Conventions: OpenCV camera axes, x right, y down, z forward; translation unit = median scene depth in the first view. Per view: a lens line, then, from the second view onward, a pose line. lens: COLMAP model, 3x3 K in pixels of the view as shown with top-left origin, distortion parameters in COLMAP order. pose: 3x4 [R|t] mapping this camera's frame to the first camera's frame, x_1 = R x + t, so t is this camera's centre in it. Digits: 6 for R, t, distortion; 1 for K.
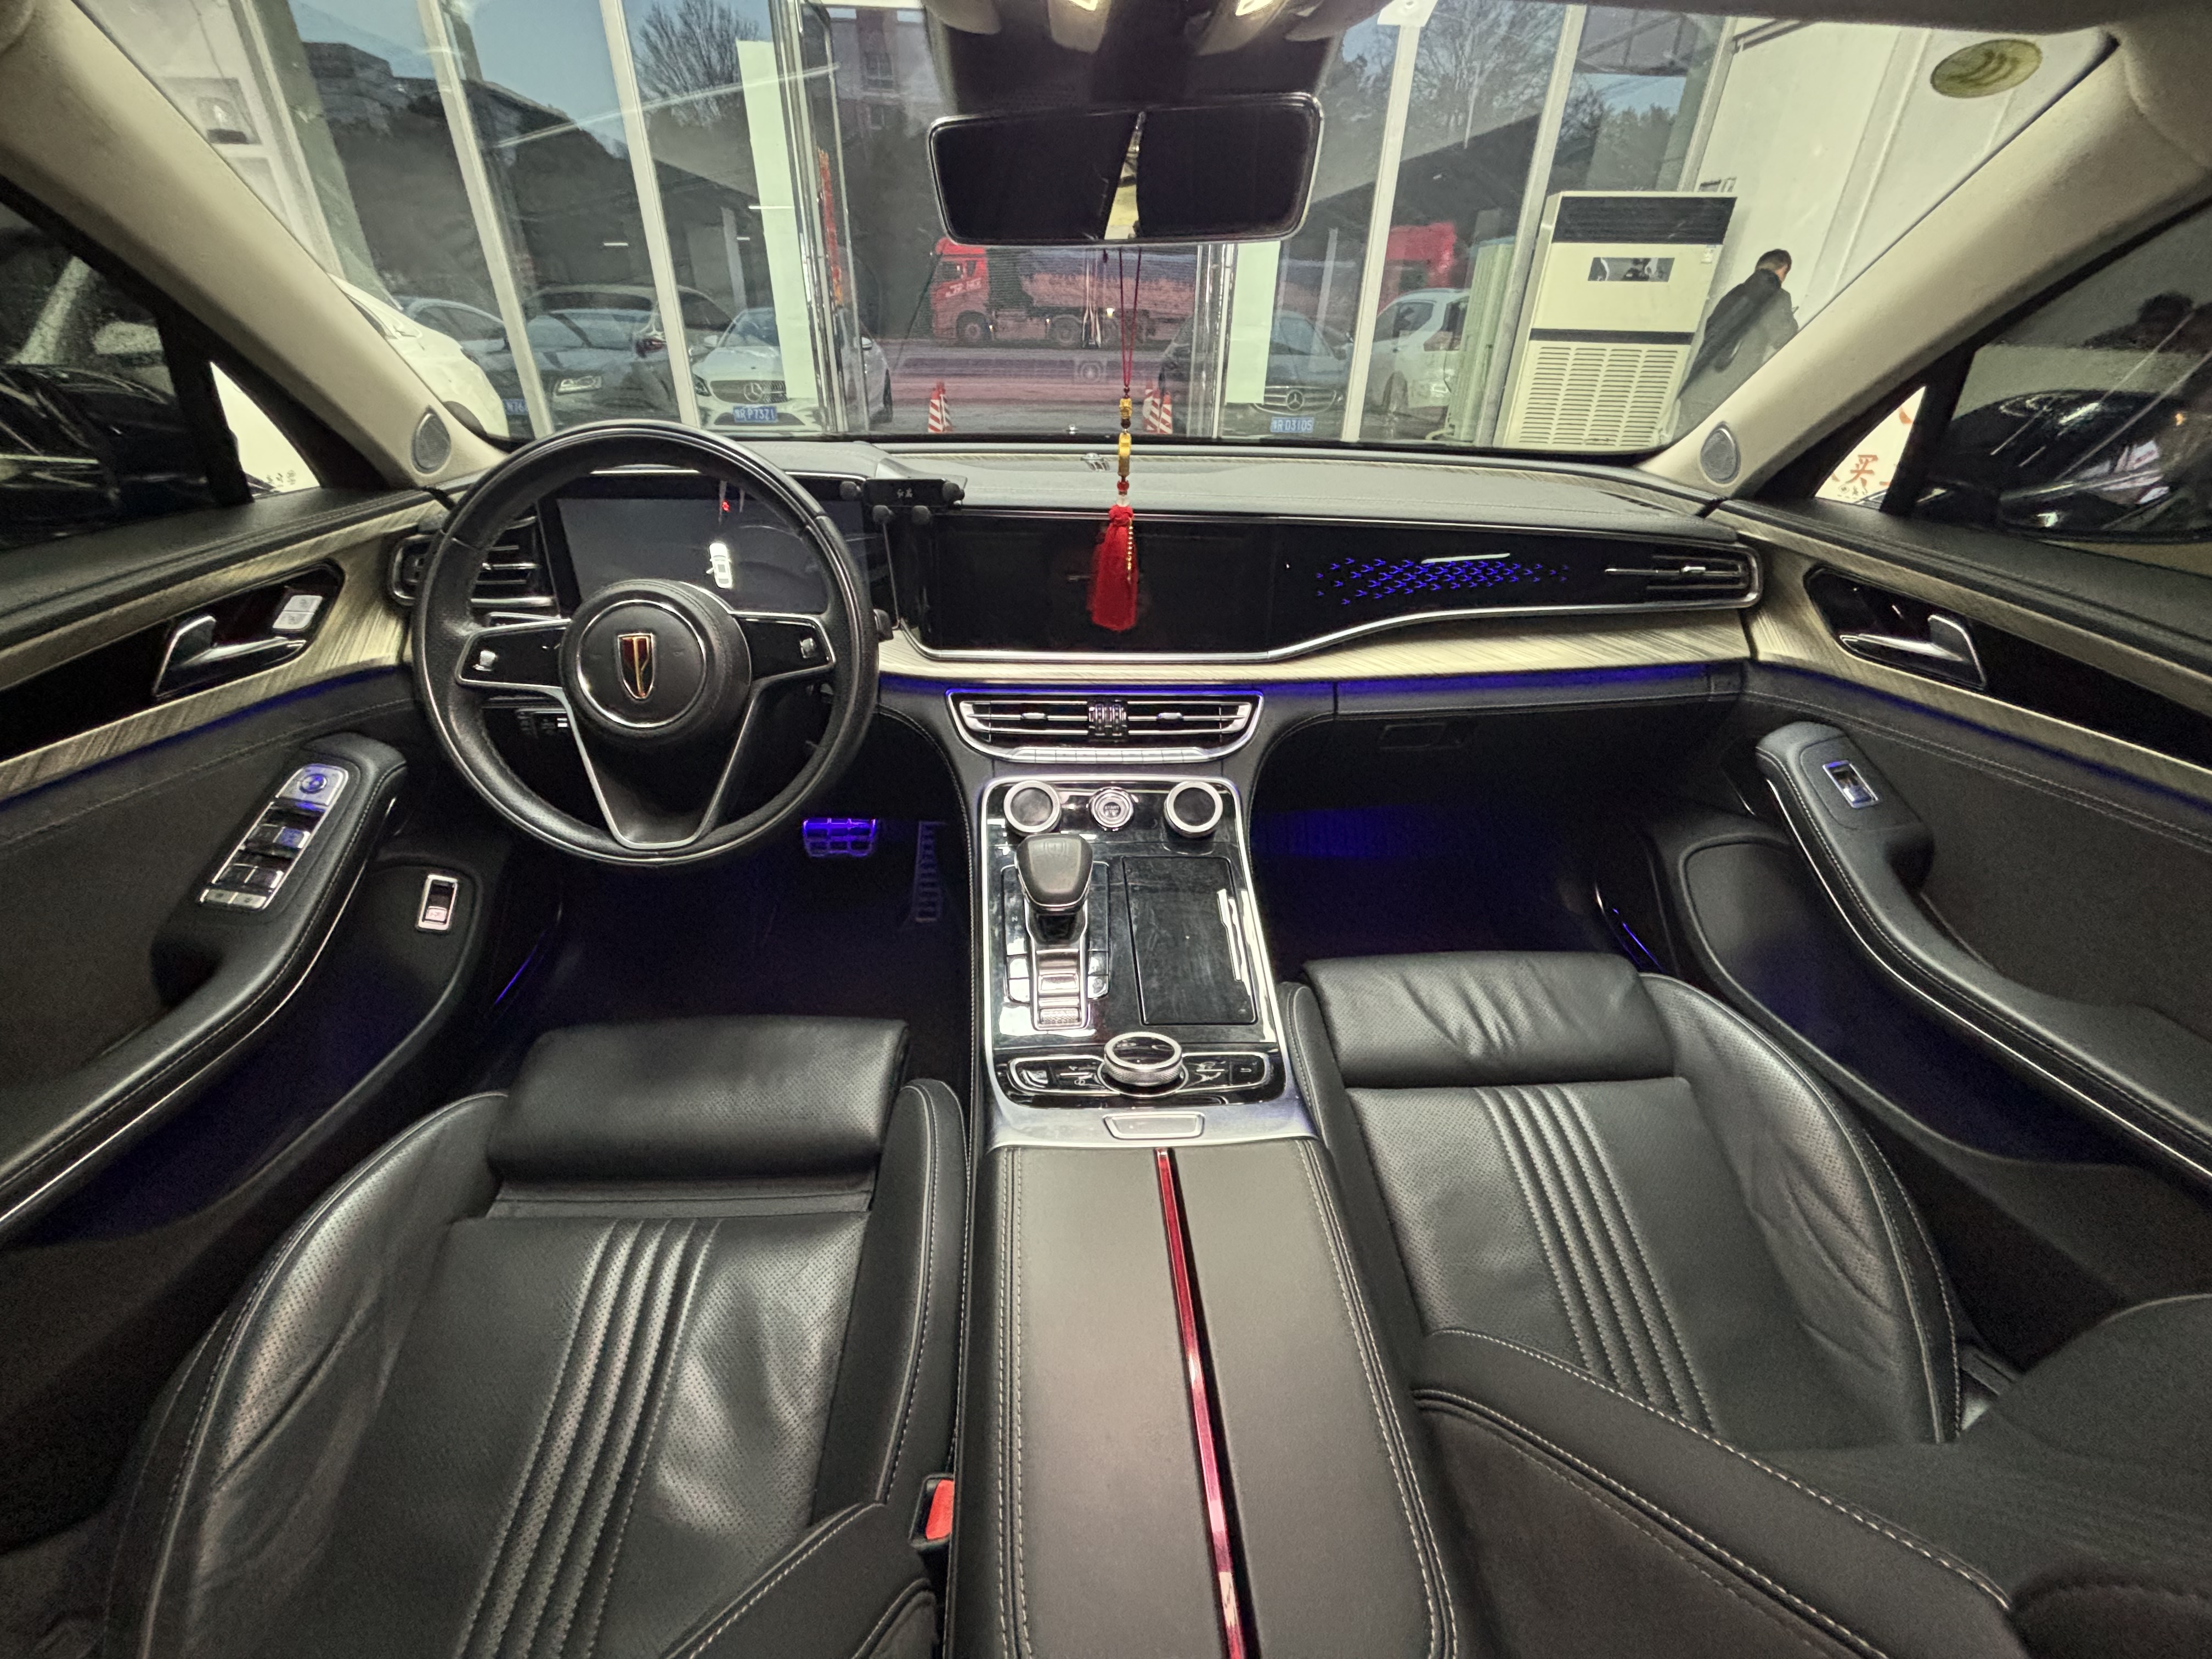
lens RADIAL K [[882.3, 0, 1106.0], [0, 882.3, 829.5], [0, 0, 1]] dist [0.000019, 0.000050]
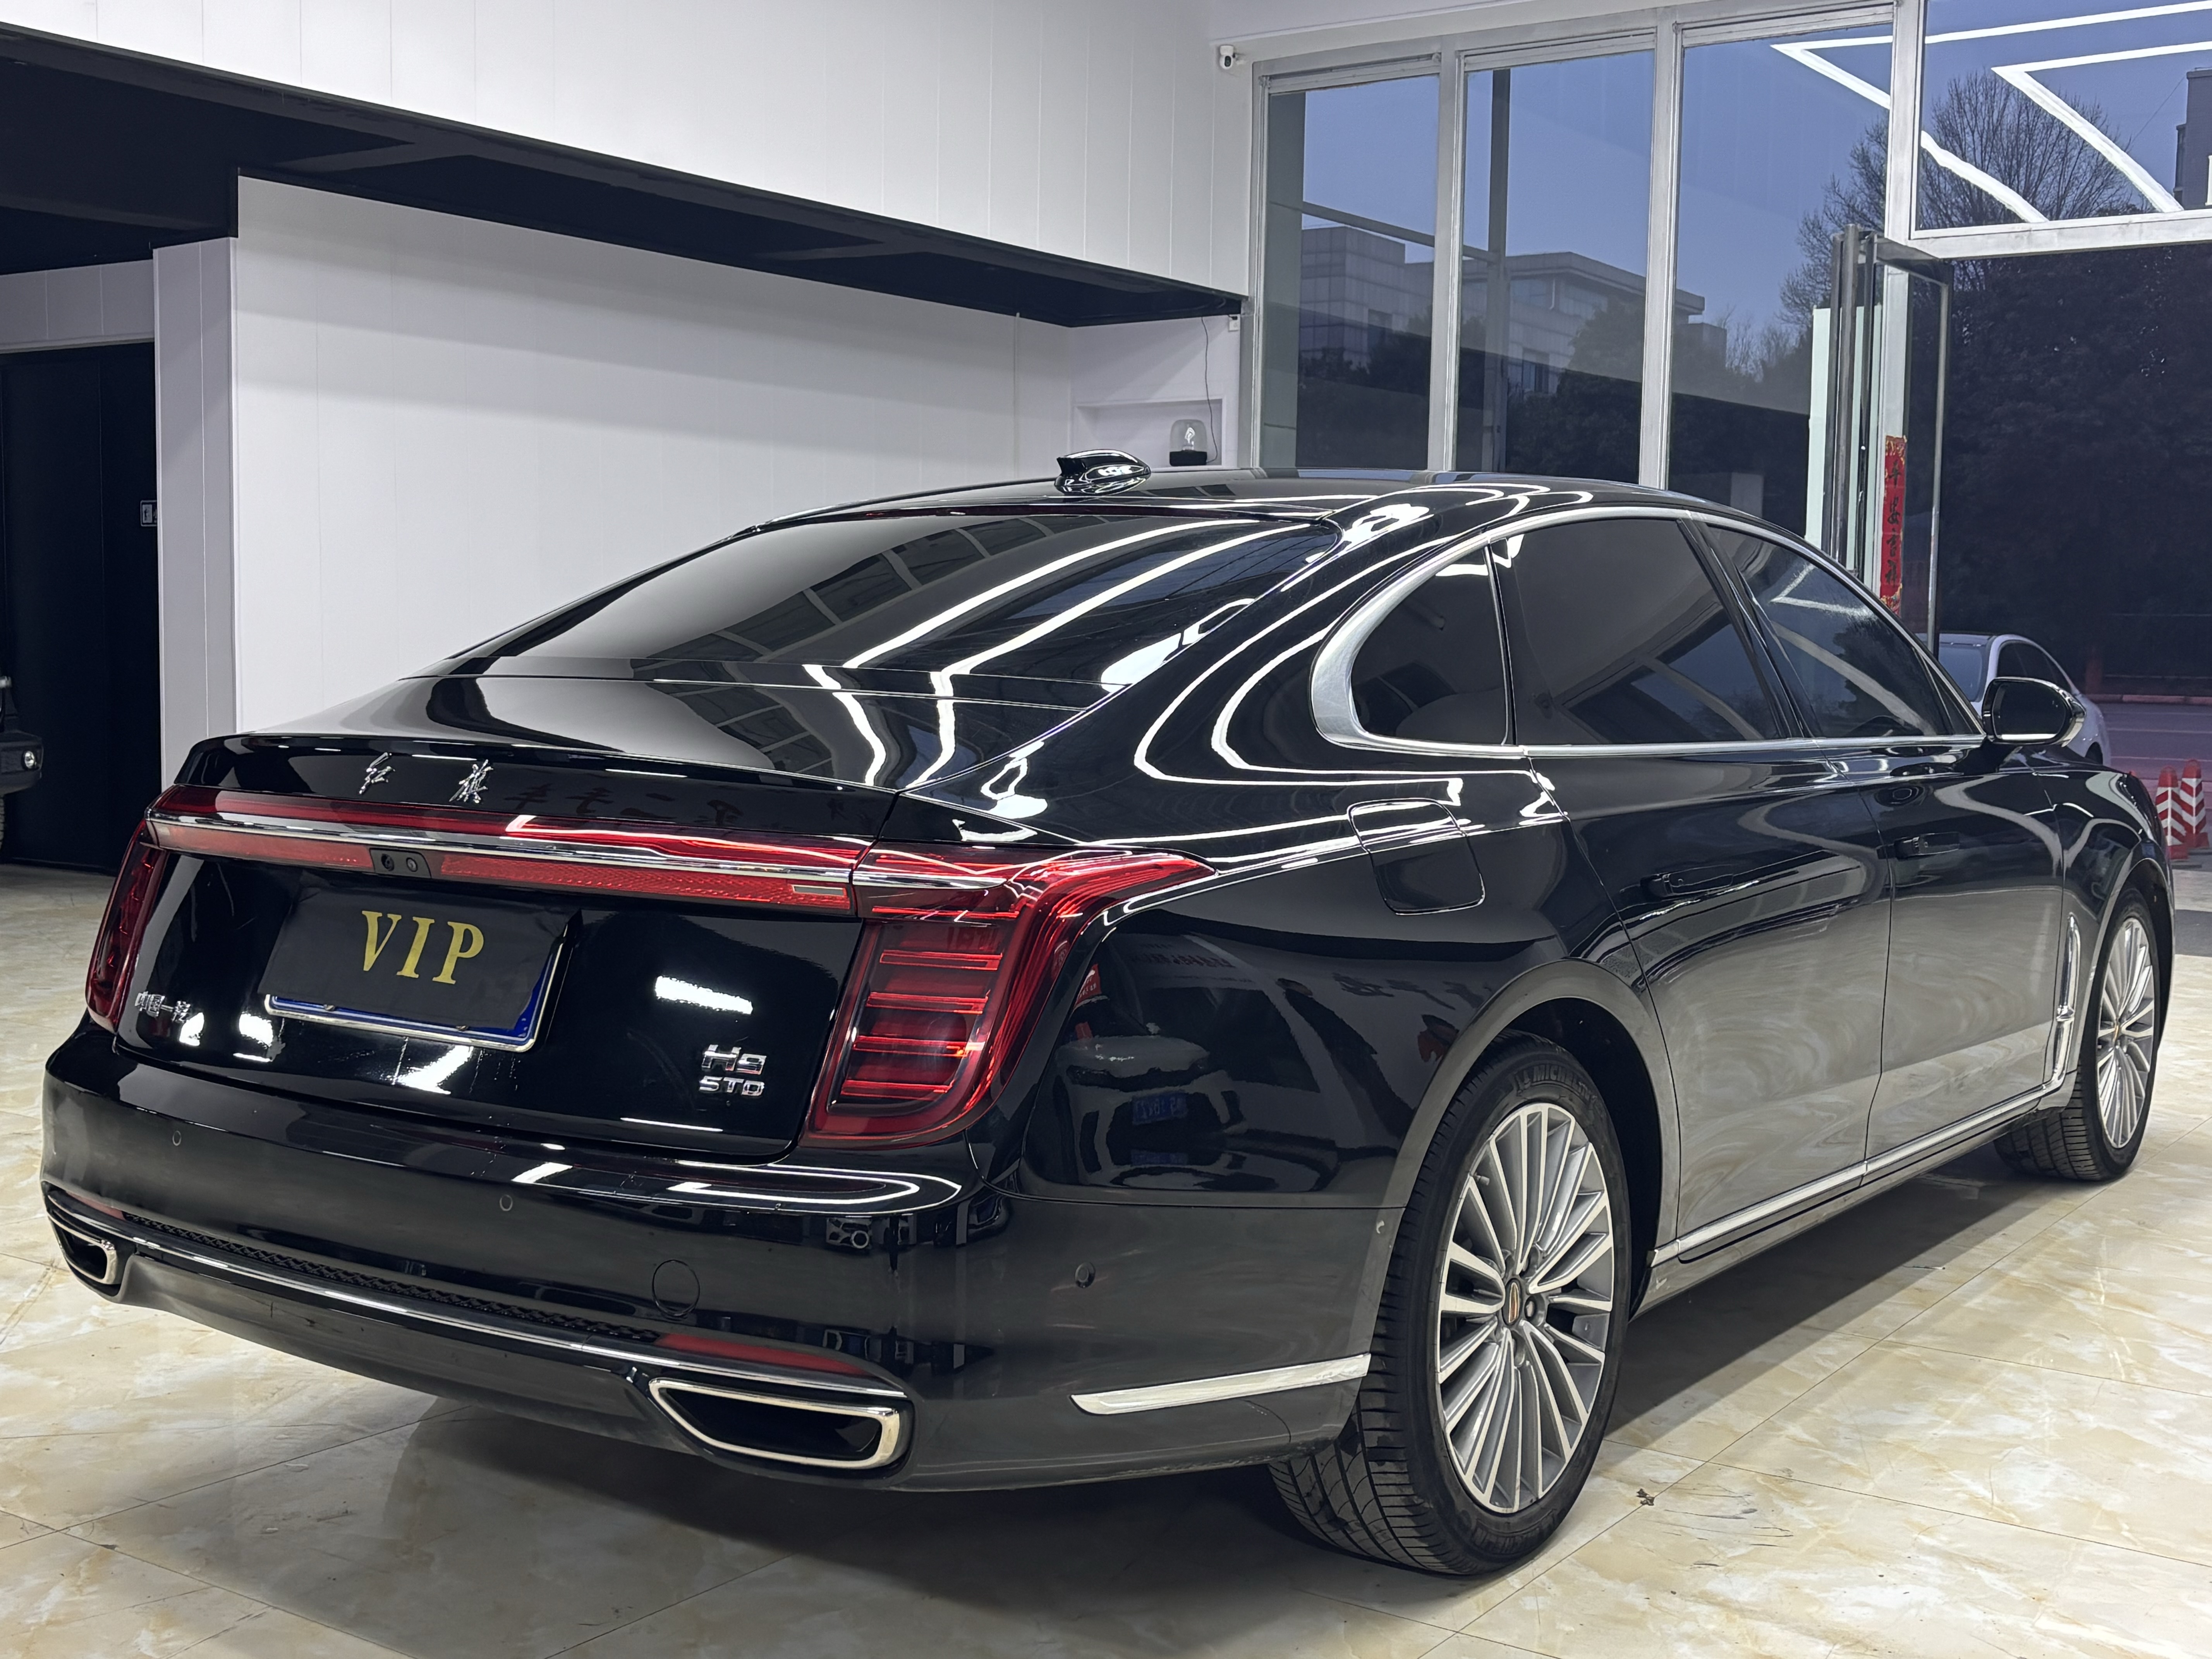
lens RADIAL K [[2586.7, 0, 1108.6], [0, 2586.7, 816.6], [0, 0, 1]] dist [0.057527, -0.053485]
pose [[0.783205, 0.038284, -0.620583, 0.424710], [-0.311584, 0.887897, -0.338459, 0.330732], [0.538056, 0.458447, 0.707334, -0.565113]]
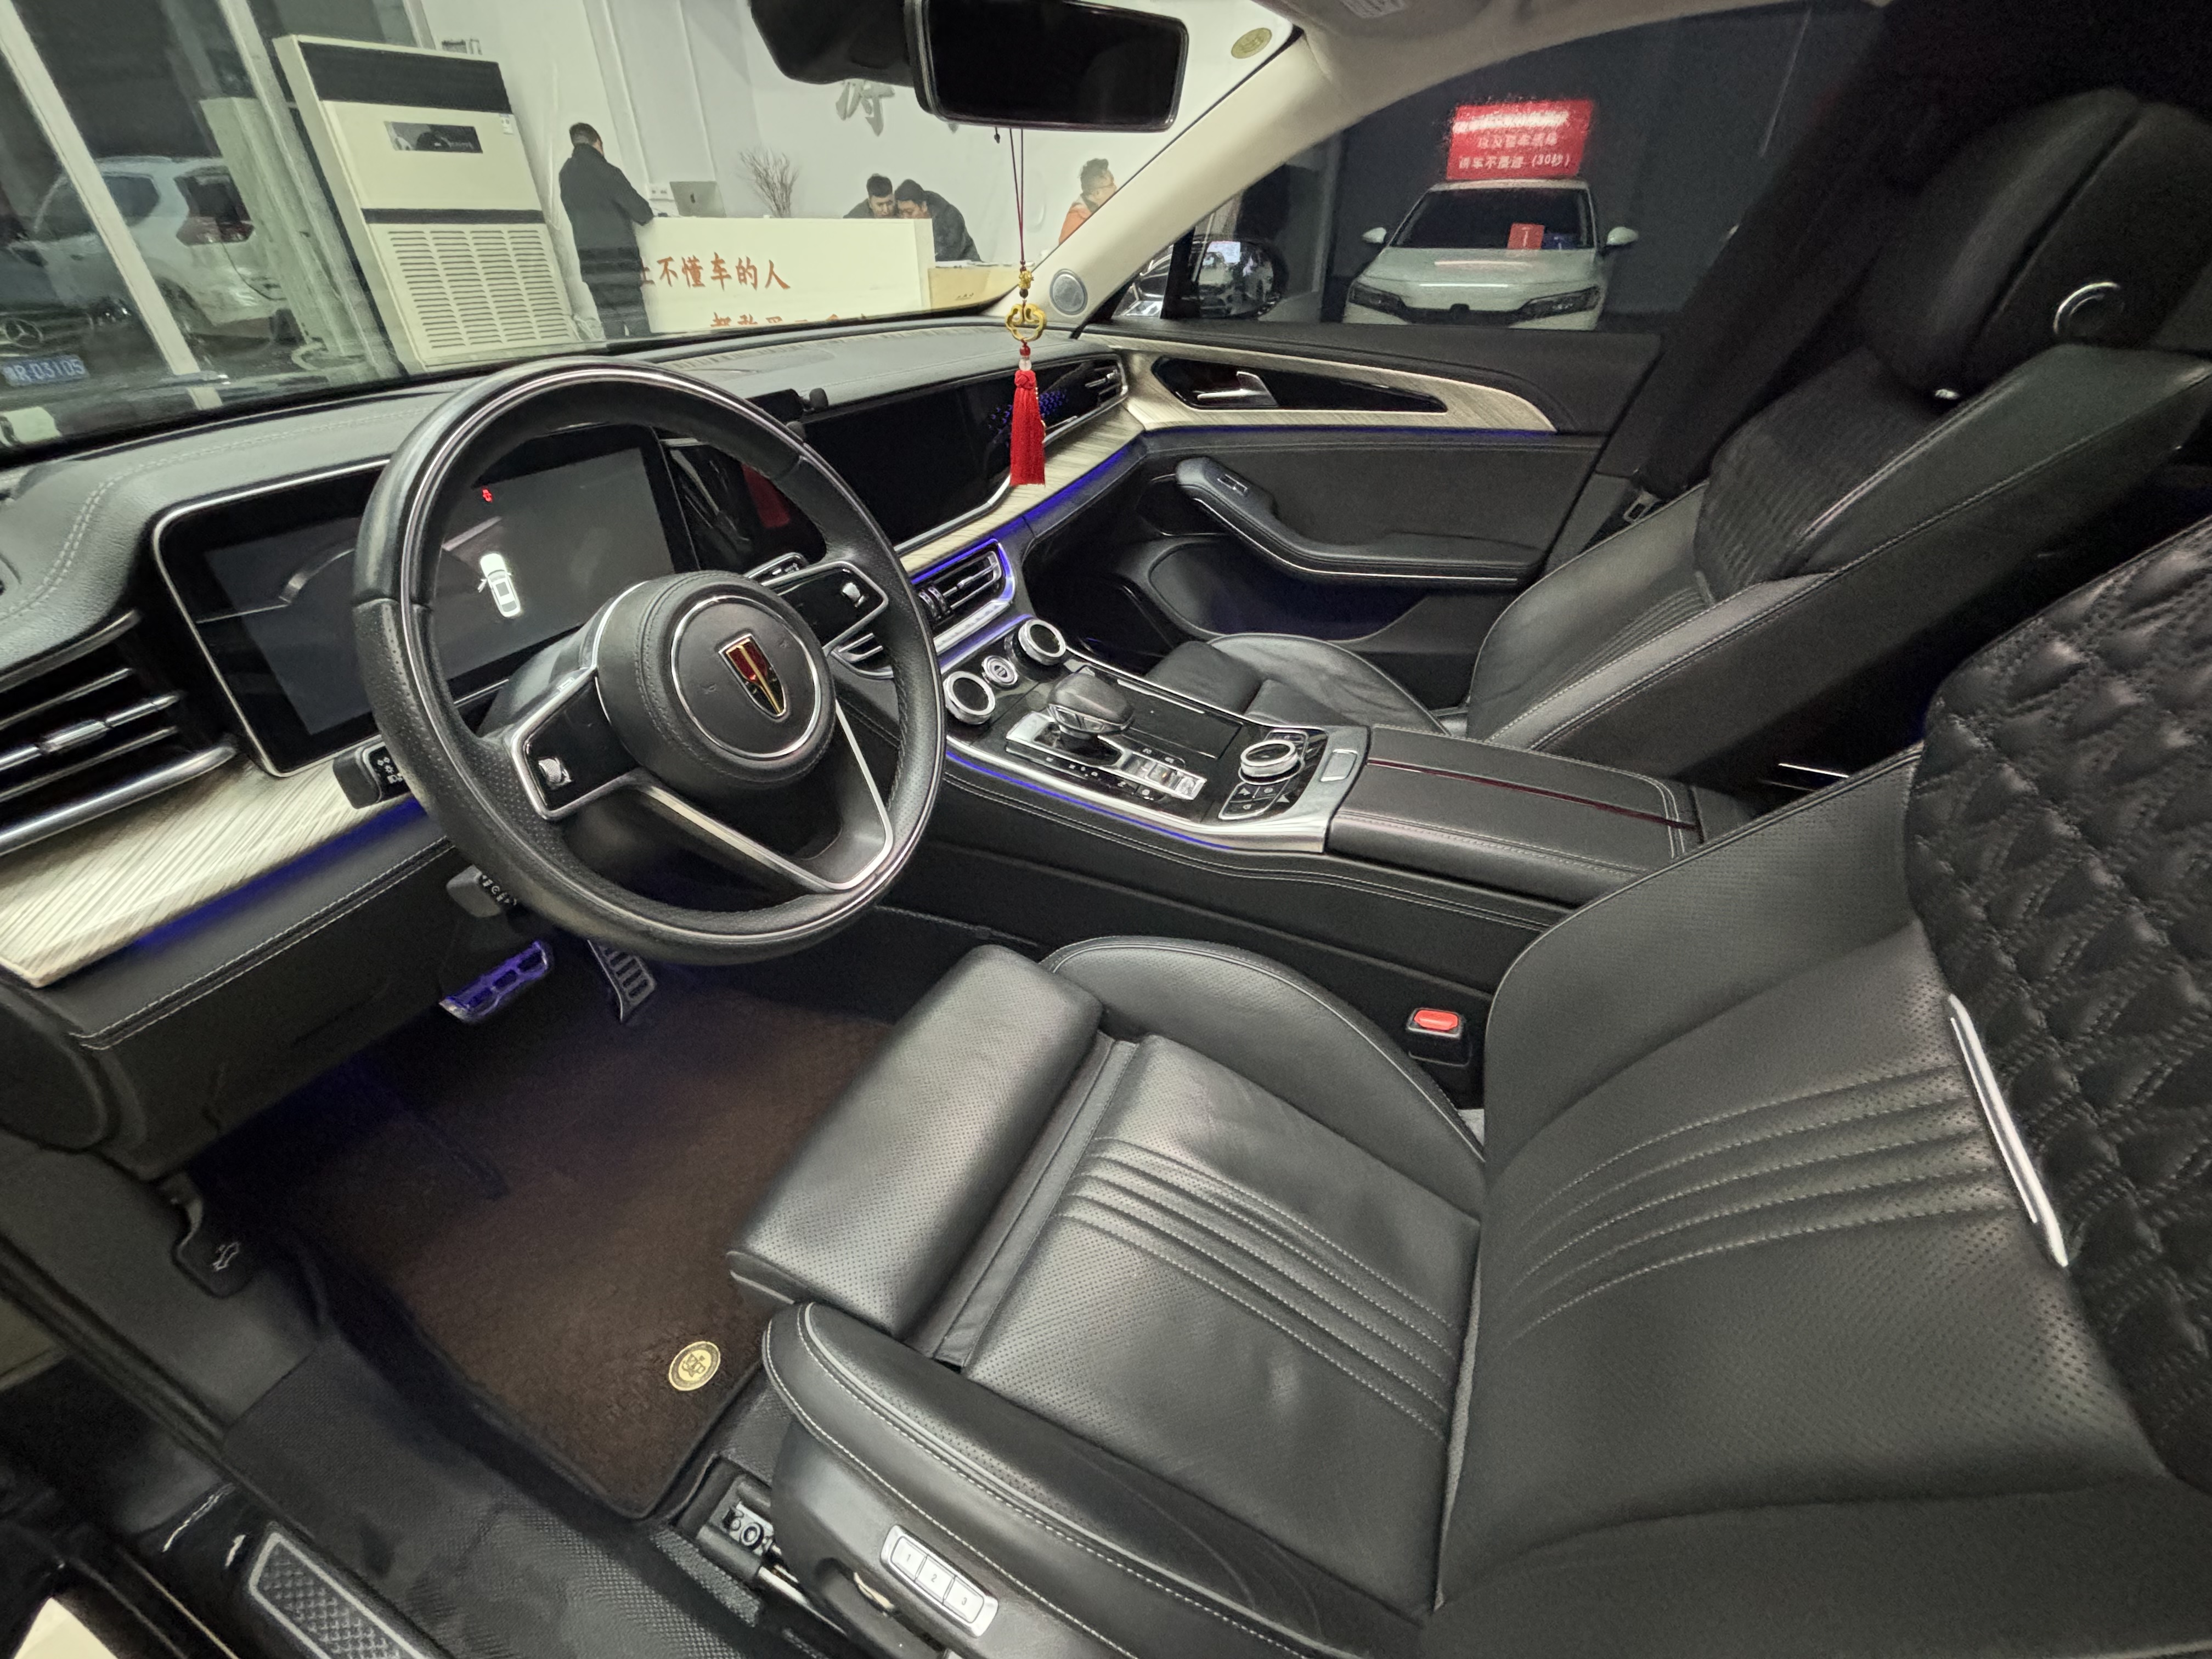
lens RADIAL K [[882.3, 0, 1106.0], [0, 882.3, 829.5], [0, 0, 1]] dist [0.000019, 0.000050]
pose [[0.459507, -0.524701, 0.716619, -0.113549], [0.452055, 0.832684, 0.319818, -0.020491], [-0.764526, 0.176992, 0.619818, 0.034103]]
